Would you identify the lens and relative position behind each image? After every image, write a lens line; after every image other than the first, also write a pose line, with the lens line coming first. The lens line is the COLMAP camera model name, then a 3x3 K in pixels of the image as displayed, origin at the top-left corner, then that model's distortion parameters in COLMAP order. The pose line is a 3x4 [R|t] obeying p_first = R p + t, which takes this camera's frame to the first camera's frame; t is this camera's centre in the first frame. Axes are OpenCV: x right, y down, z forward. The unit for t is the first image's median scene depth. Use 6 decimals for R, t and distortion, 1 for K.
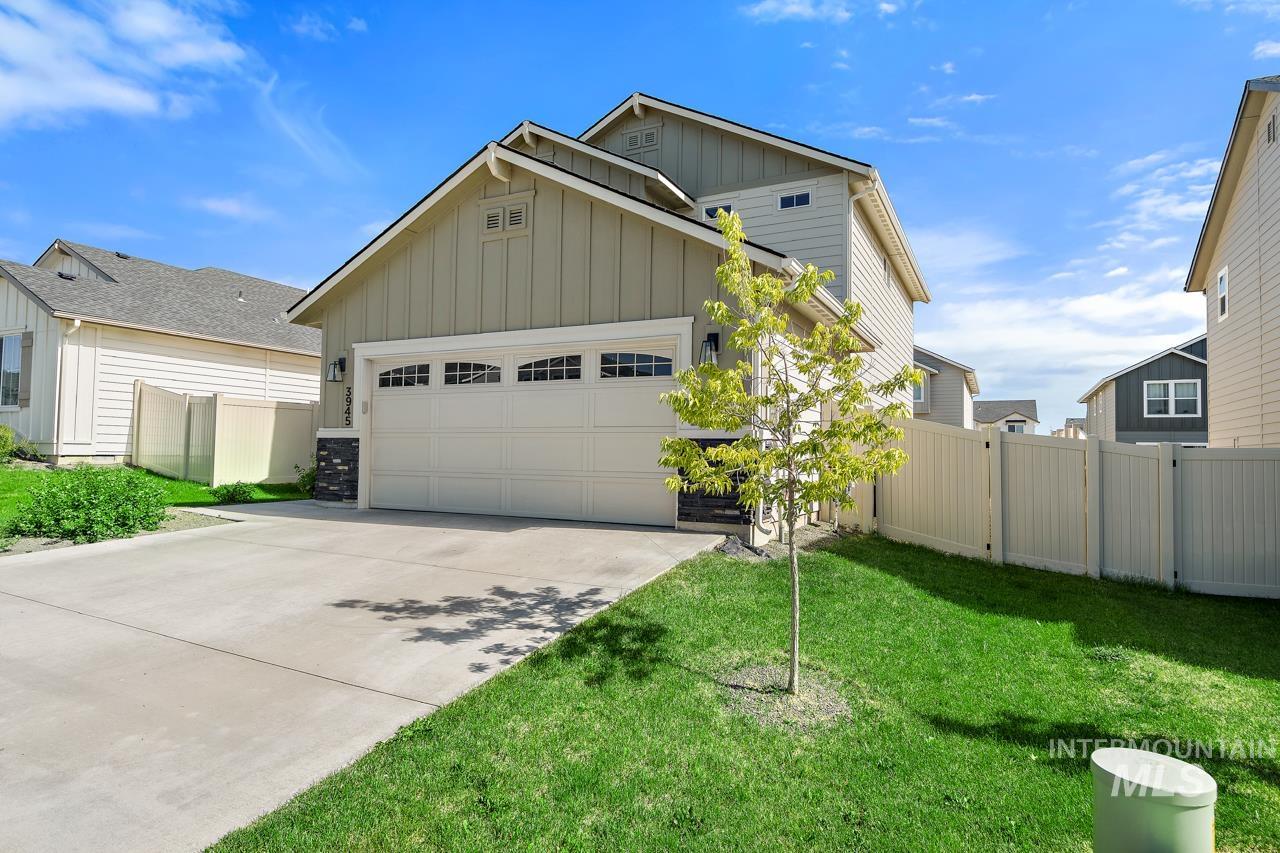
lens RADIAL K [[715.7, 0, 640.0], [0, 715.7, 426.5], [0, 0, 1]] dist [0.005691, 0.001234]
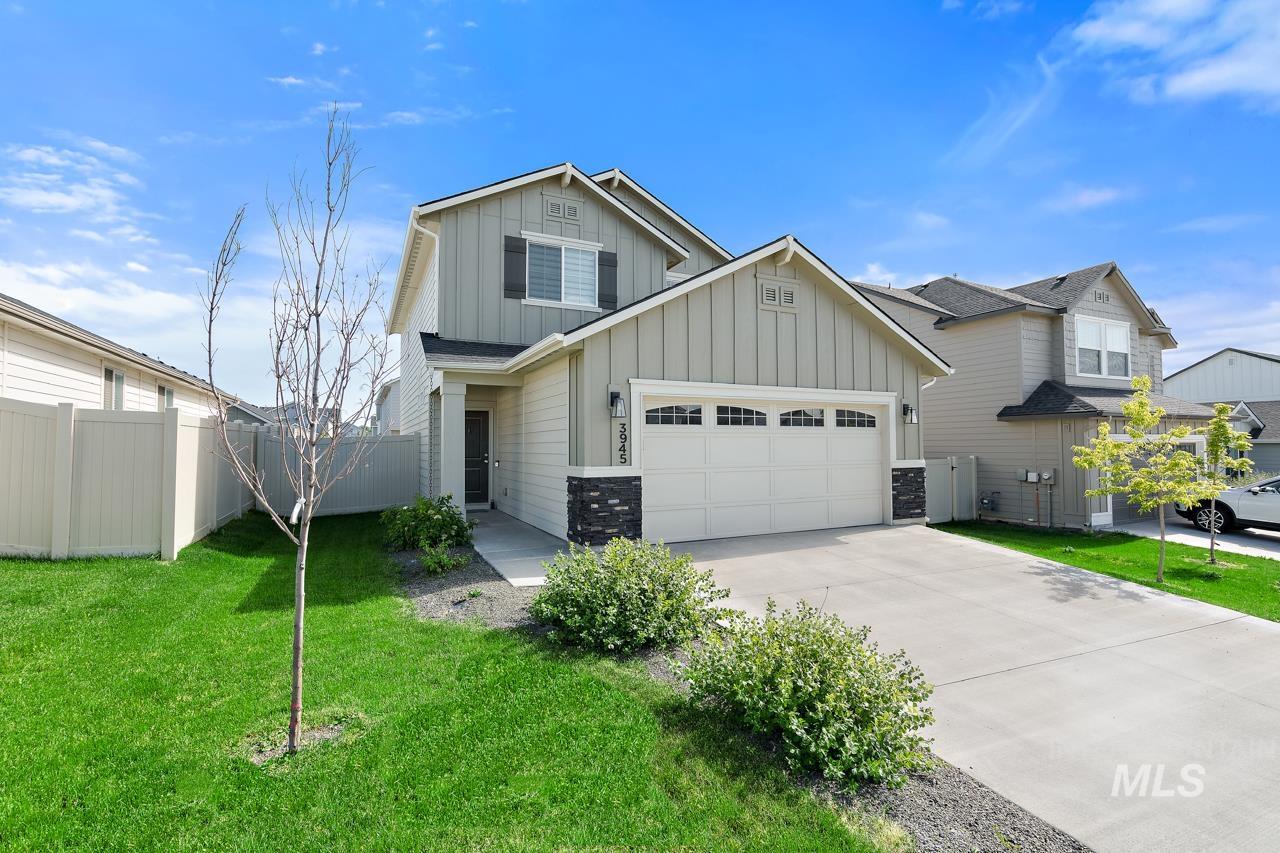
lens RADIAL K [[578.5, 0, 640.0], [0, 578.5, 426.5], [0, 0, 1]] dist [-0.008226, 0.002945]
pose [[0.605587, 0.008058, 0.795738, -1.073545], [-0.018449, 0.999822, 0.003916, -0.057704], [-0.795565, -0.017052, 0.605628, 0.546255]]
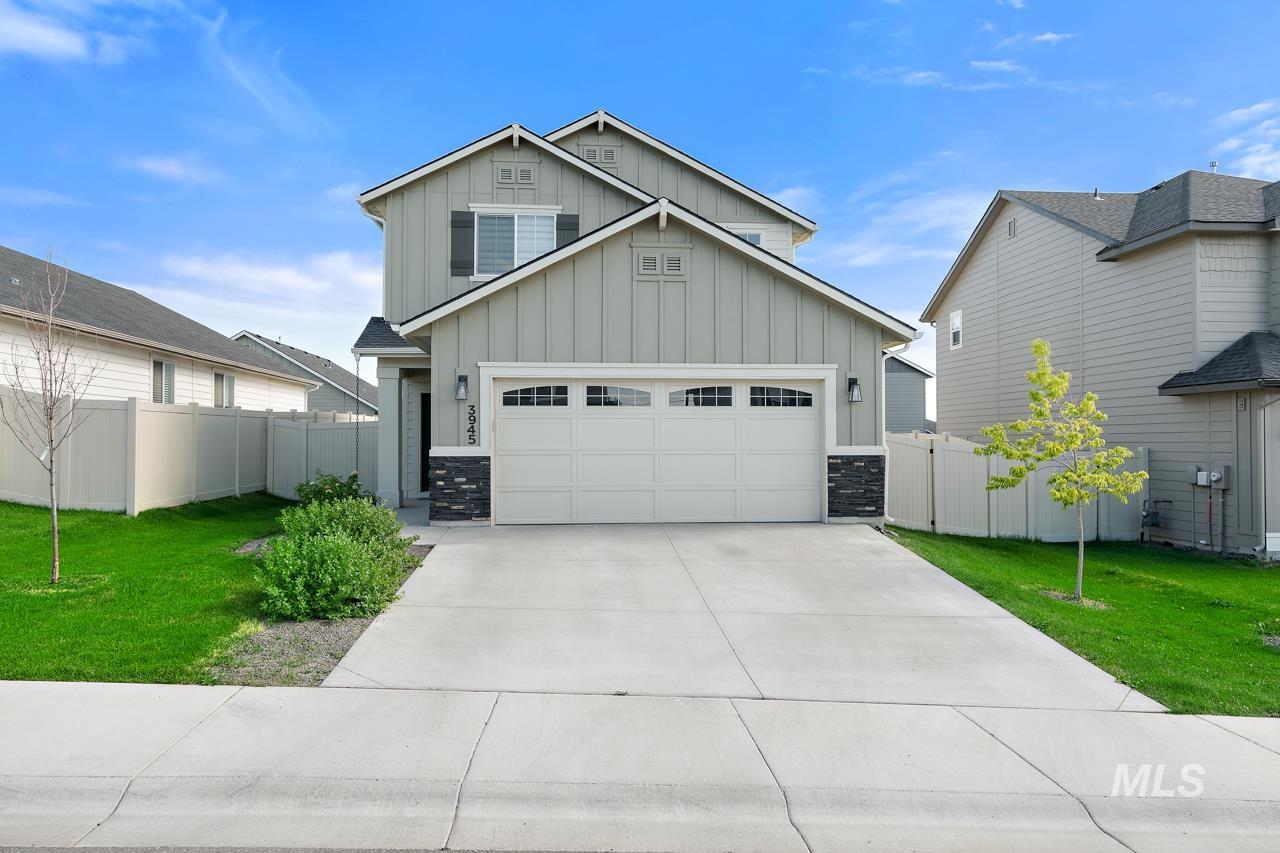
lens RADIAL K [[882.8, 0, 640.0], [0, 882.8, 426.5], [0, 0, 1]] dist [0.008609, 0.001721]
pose [[0.850809, -0.006764, 0.525431, -0.906788], [-0.007206, 0.999673, 0.024538, -0.060773], [-0.525425, -0.024663, 0.850482, -0.175592]]
